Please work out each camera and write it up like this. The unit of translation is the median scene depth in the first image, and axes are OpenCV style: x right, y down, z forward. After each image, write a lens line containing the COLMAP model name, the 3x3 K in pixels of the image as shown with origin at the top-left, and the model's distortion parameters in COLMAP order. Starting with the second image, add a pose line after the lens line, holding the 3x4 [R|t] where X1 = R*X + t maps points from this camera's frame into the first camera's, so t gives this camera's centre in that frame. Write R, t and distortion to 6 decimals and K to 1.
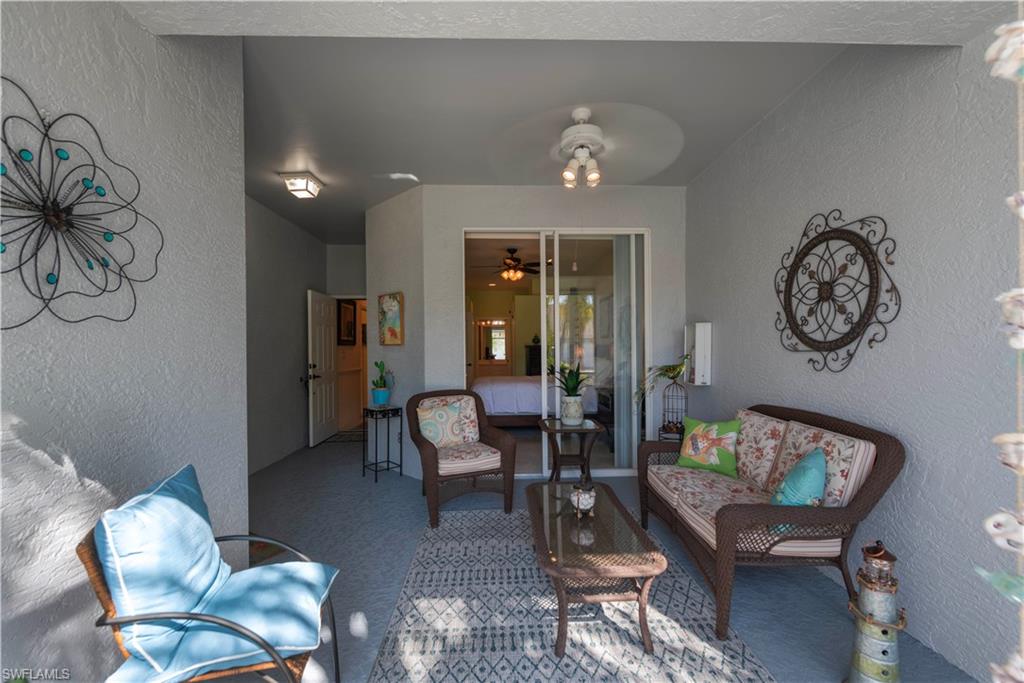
lens RADIAL K [[419.2, 0, 512.3], [0, 419.2, 348.9], [0, 0, 1]] dist [0.001236, -0.000073]
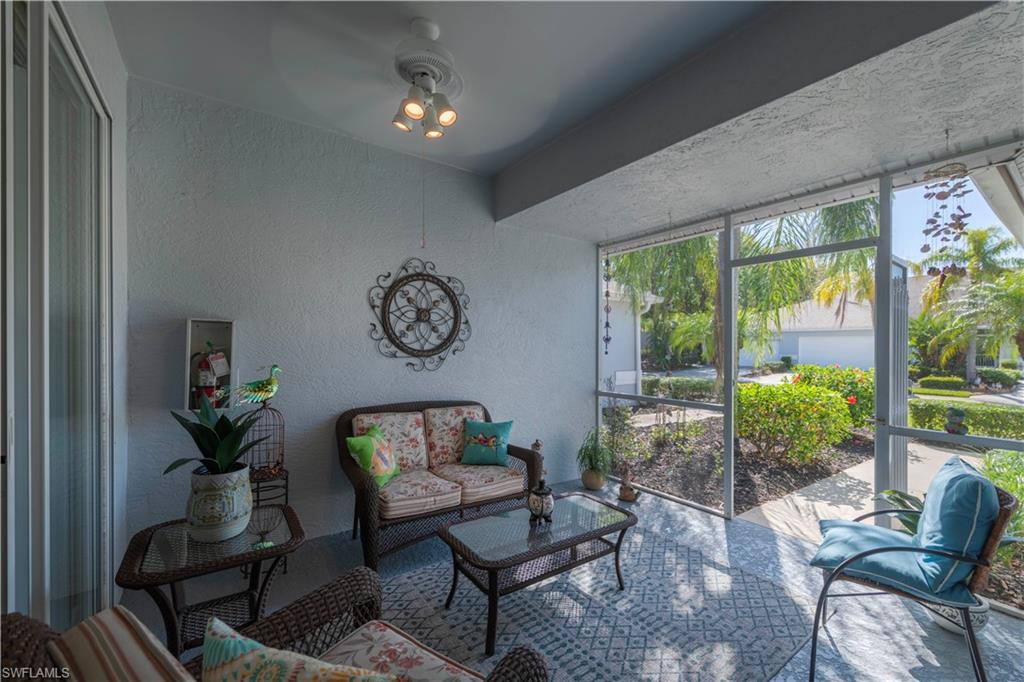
lens RADIAL K [[419.2, 0, 512.0], [0, 419.2, 343.0], [0, 0, 1]] dist [0.001236, -0.000073]
pose [[-0.552520, 0.013636, 0.833388, -0.604719], [0.001427, 0.999880, -0.015415, -0.019110], [-0.833498, -0.007328, -0.552474, 1.511721]]
